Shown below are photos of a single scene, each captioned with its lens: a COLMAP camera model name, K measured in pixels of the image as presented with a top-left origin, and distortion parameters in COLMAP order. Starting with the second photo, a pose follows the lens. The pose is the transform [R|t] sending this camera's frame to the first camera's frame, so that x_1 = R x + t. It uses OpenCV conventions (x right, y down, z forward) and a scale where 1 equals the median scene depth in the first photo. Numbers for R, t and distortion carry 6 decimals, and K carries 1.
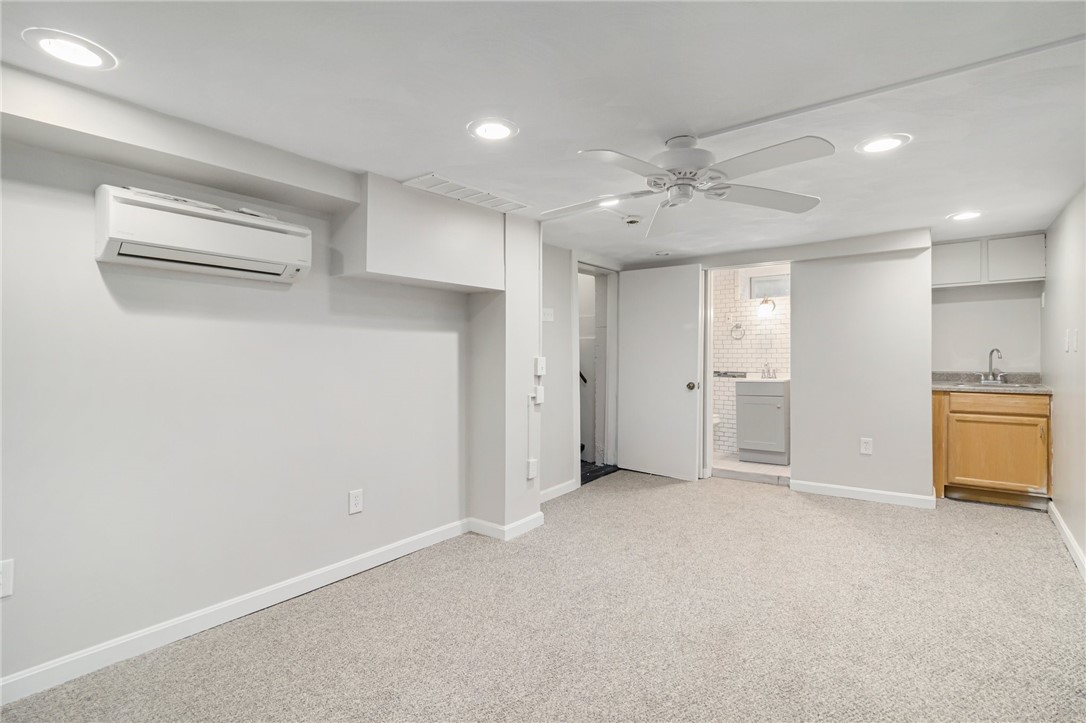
lens RADIAL K [[514.8, 0, 541.0], [0, 514.8, 363.0], [0, 0, 1]] dist [0.002731, 0.002740]
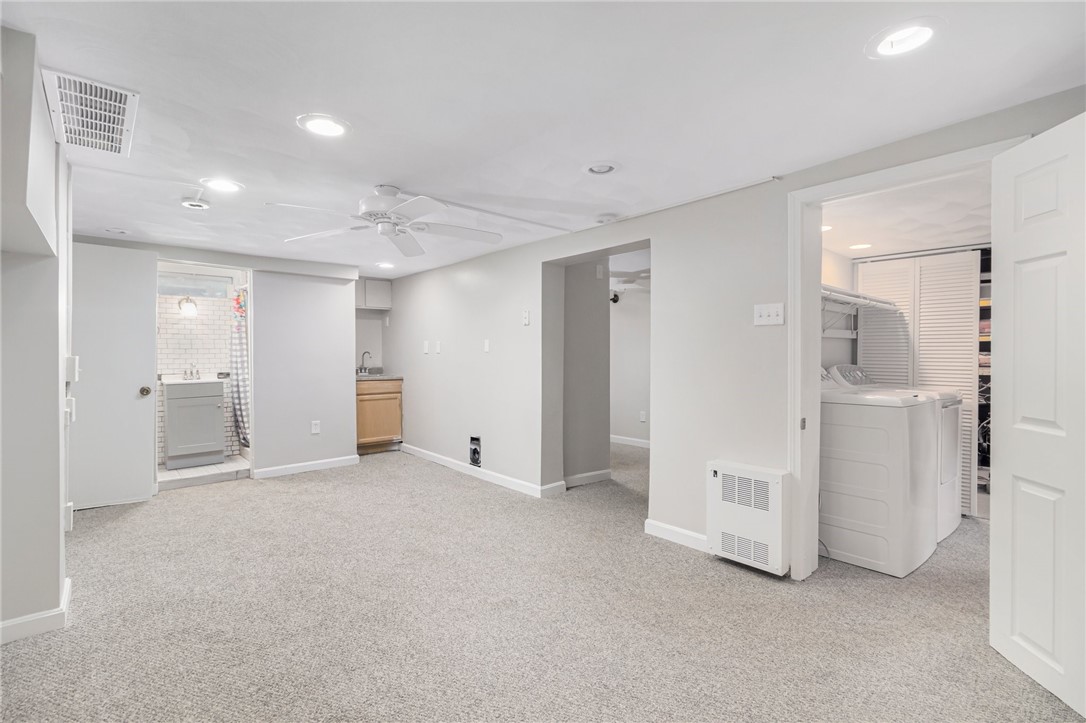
lens RADIAL K [[514.8, 0, 552.0], [0, 514.8, 358.7], [0, 0, 1]] dist [0.002731, 0.002740]
pose [[0.177795, -0.002428, 0.984064, -0.526560], [0.018235, 0.999833, -0.000827, 0.004727], [-0.983899, 0.018091, 0.177810, 0.207214]]
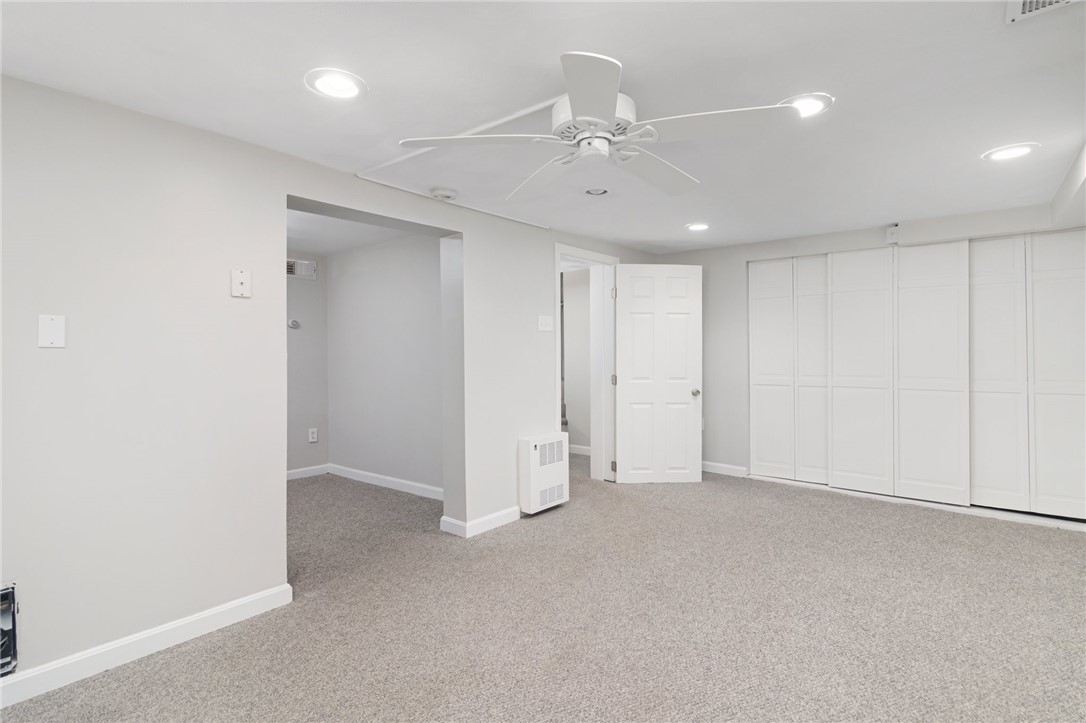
lens RADIAL K [[514.8, 0, 546.4], [0, 514.8, 355.7], [0, 0, 1]] dist [0.002731, 0.002740]
pose [[-0.999621, 0.015412, 0.022811, 0.192118], [0.015852, 0.999689, 0.019235, -0.008315], [-0.022507, 0.019589, -0.999555, 1.024048]]
